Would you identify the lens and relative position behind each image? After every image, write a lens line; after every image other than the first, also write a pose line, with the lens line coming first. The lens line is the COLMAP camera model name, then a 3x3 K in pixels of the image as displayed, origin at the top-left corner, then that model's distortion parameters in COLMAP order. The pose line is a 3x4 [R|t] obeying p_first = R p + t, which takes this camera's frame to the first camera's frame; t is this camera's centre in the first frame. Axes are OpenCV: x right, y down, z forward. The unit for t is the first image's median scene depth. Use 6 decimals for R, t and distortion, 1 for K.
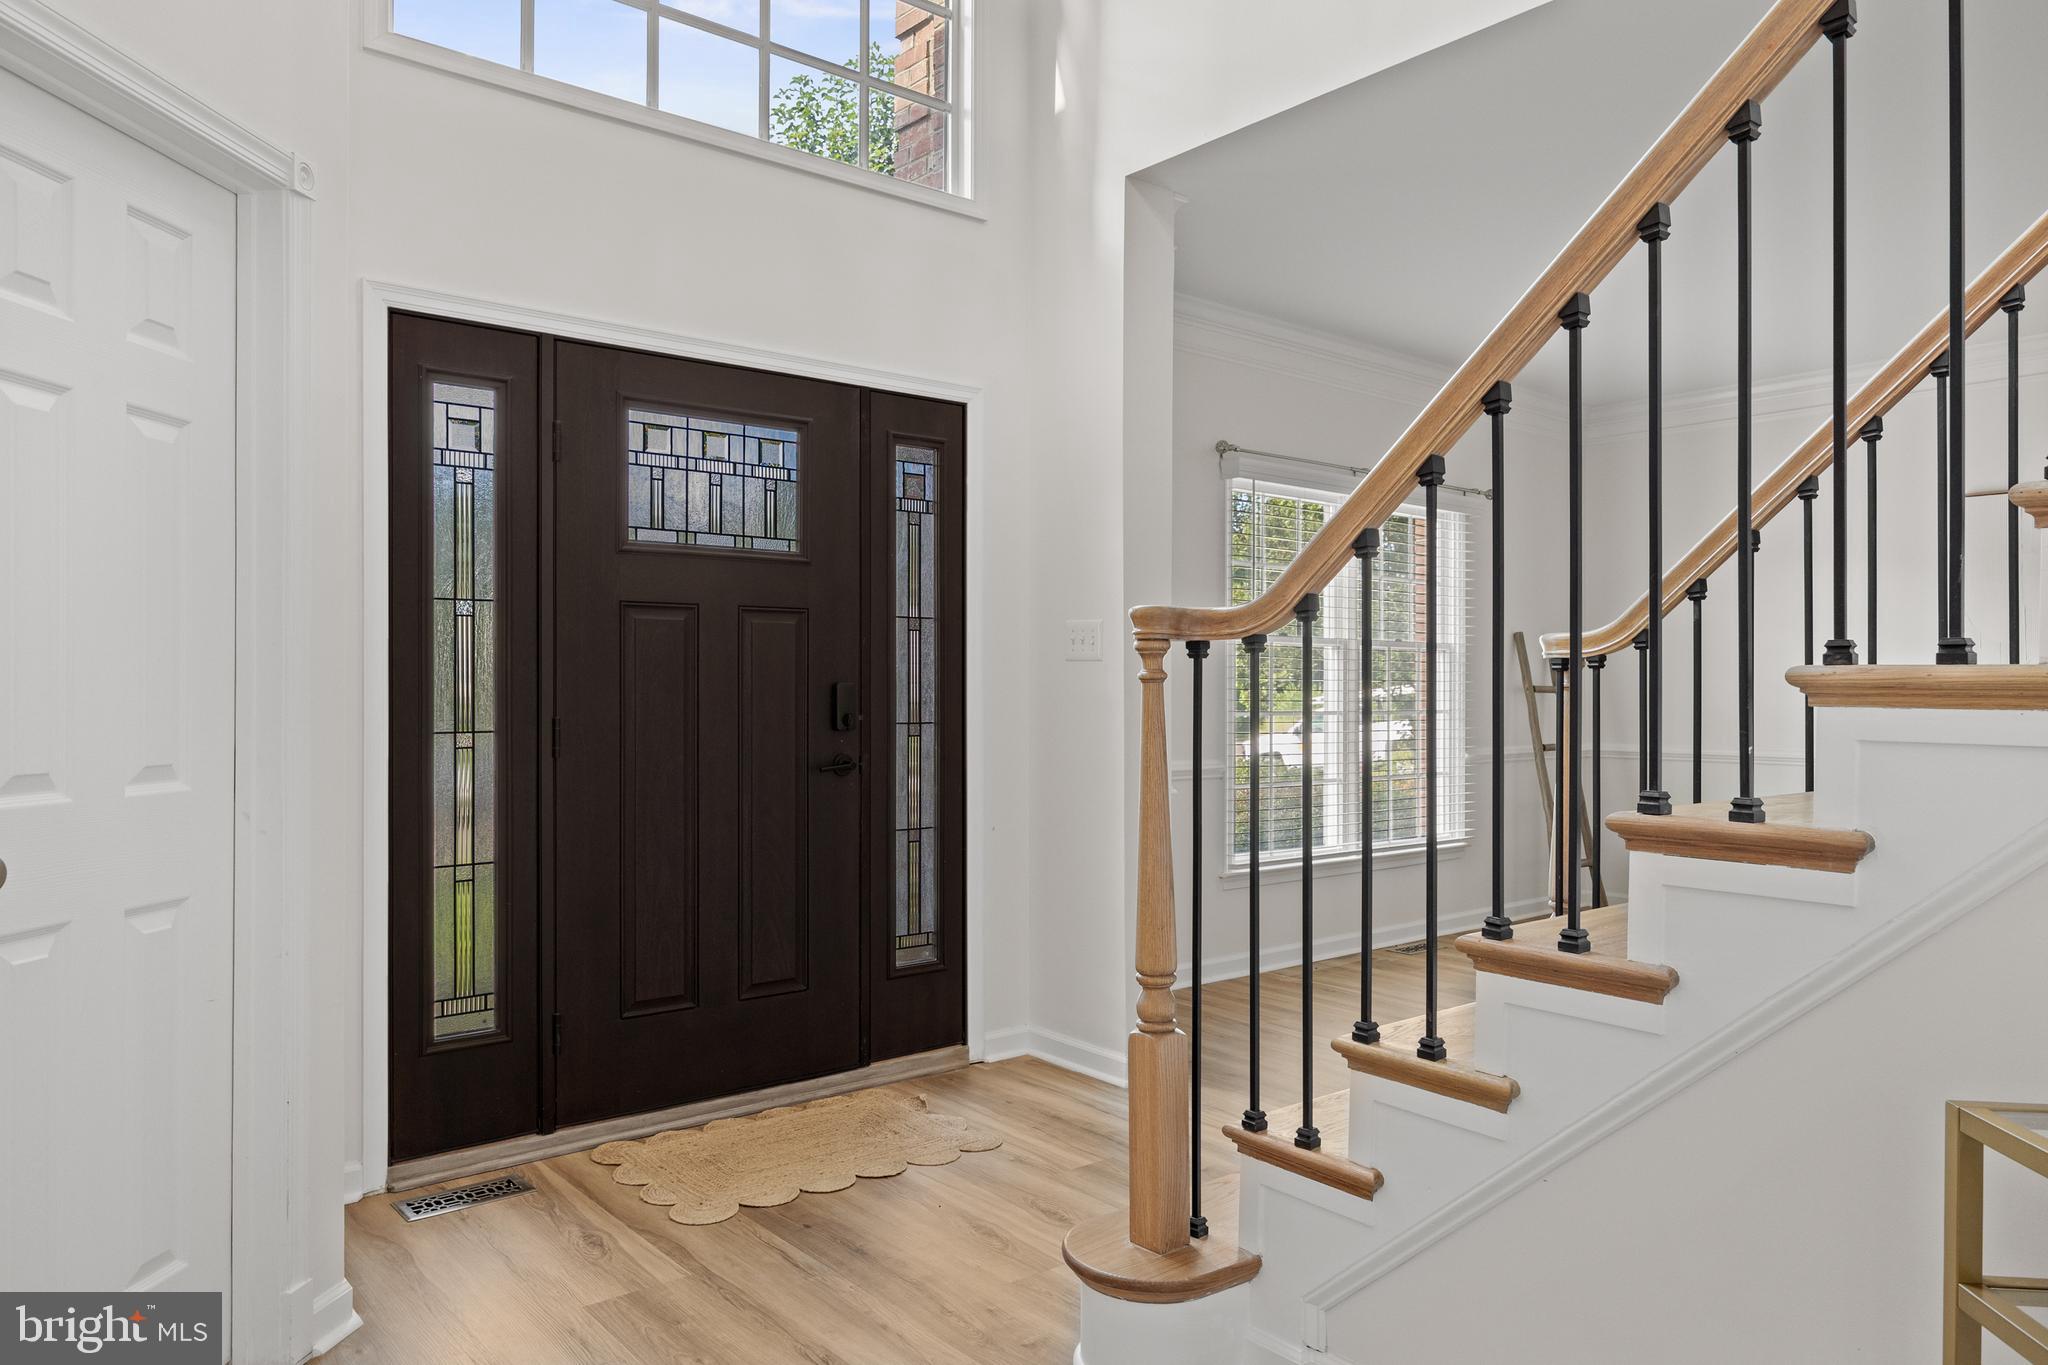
lens RADIAL K [[1343.1, 0, 1030.1], [0, 1343.1, 686.6], [0, 0, 1]] dist [-0.006436, -0.001693]
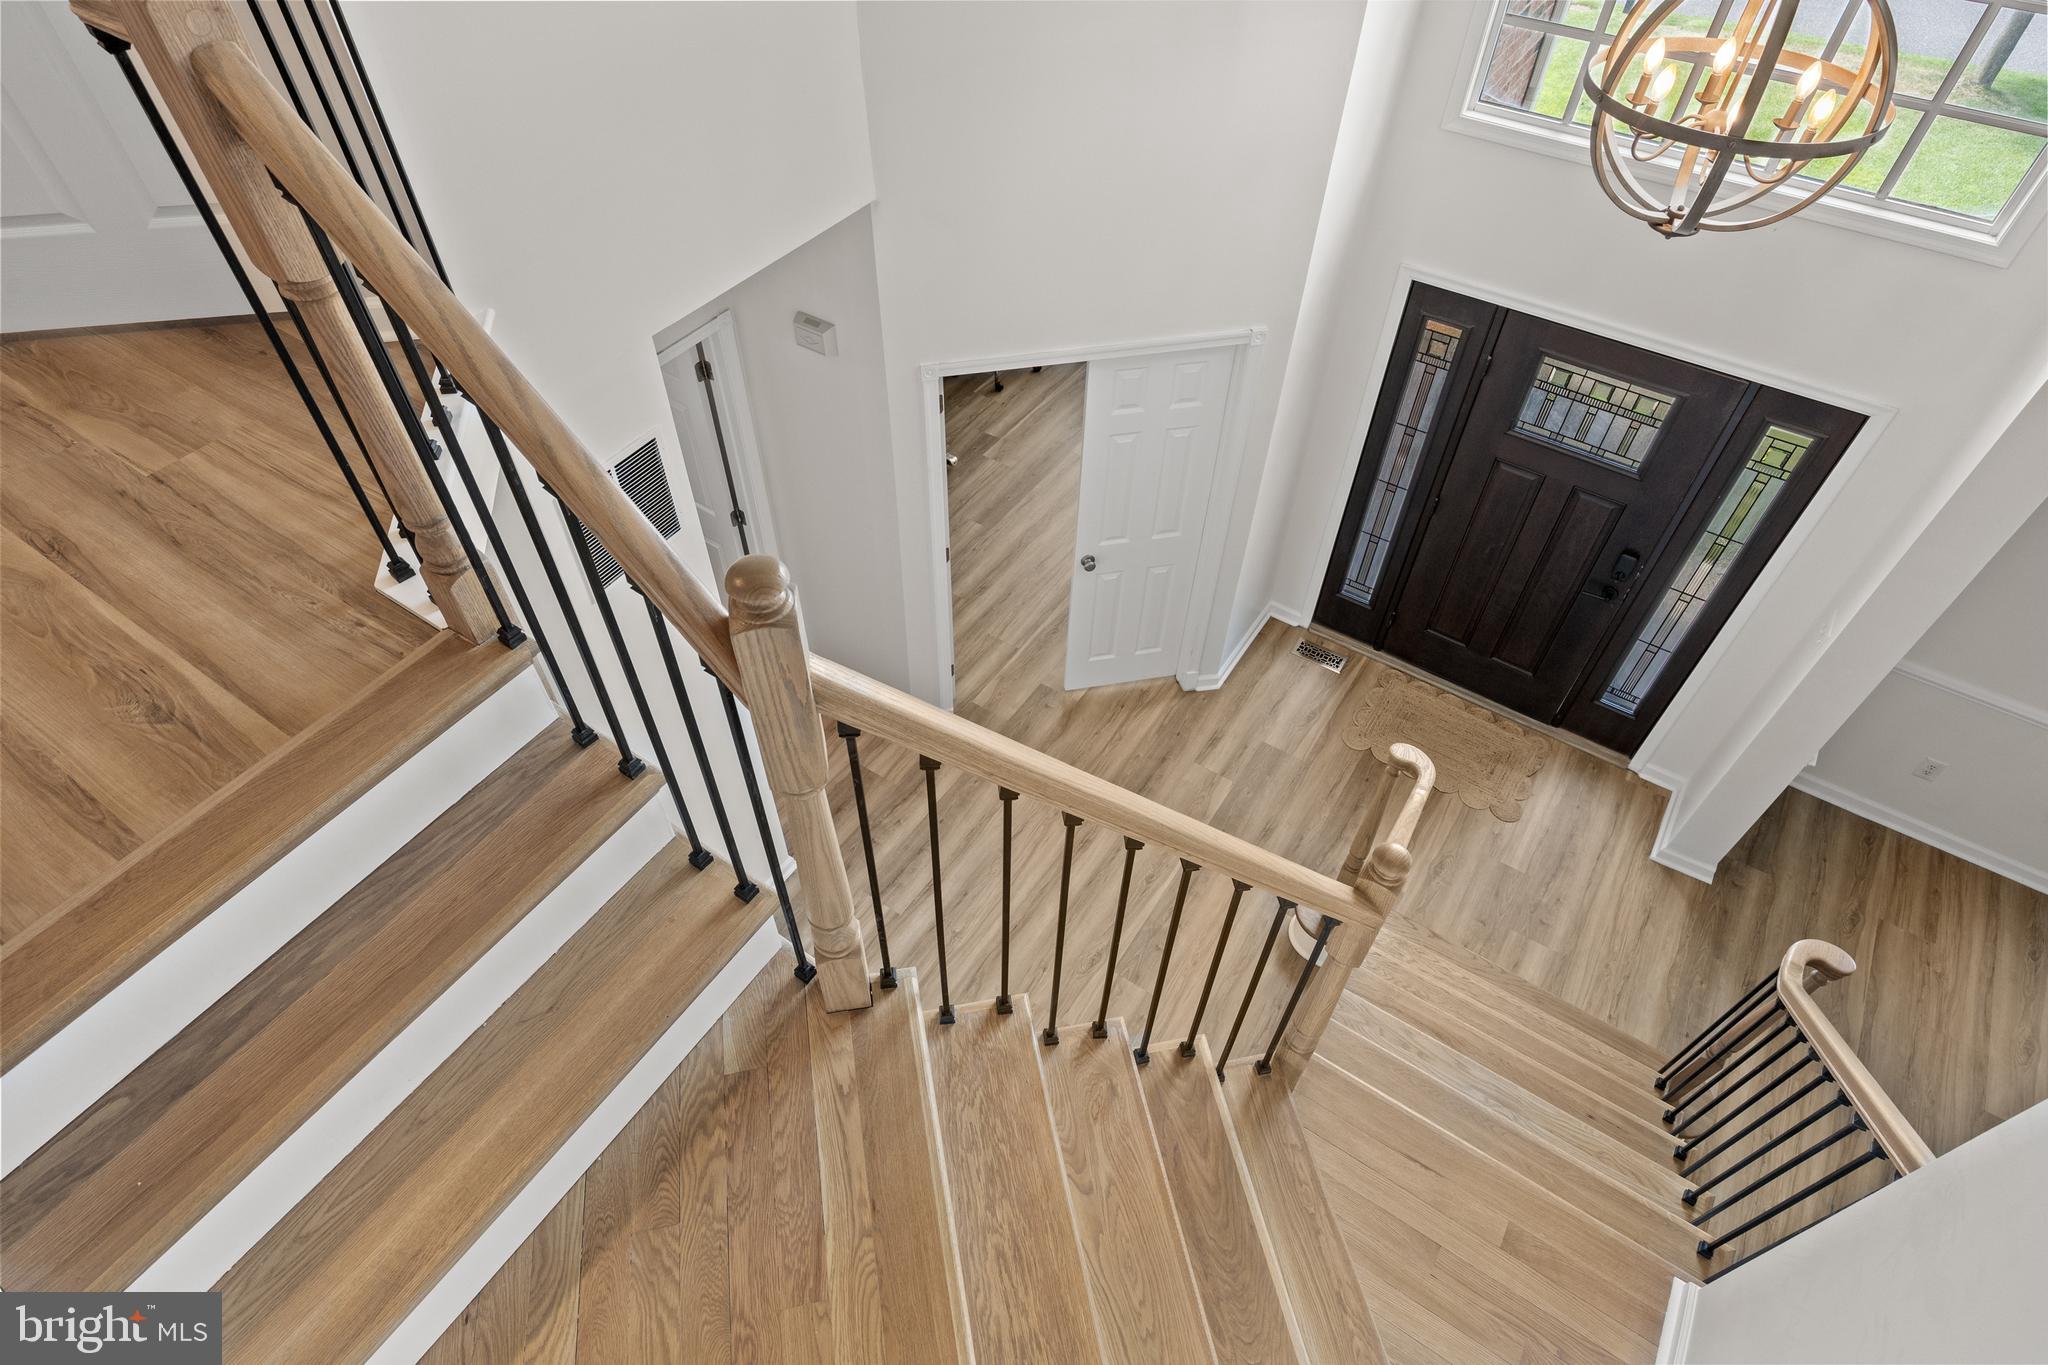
lens RADIAL K [[1096.2, 0, 1019.2], [0, 1096.2, 677.8], [0, 0, 1]] dist [0.002304, 0.000189]
pose [[0.296557, 0.716982, -0.630866, 0.562591], [-0.019315, 0.664950, 0.746638, -0.864553], [0.954820, -0.209235, 0.211044, 0.080440]]
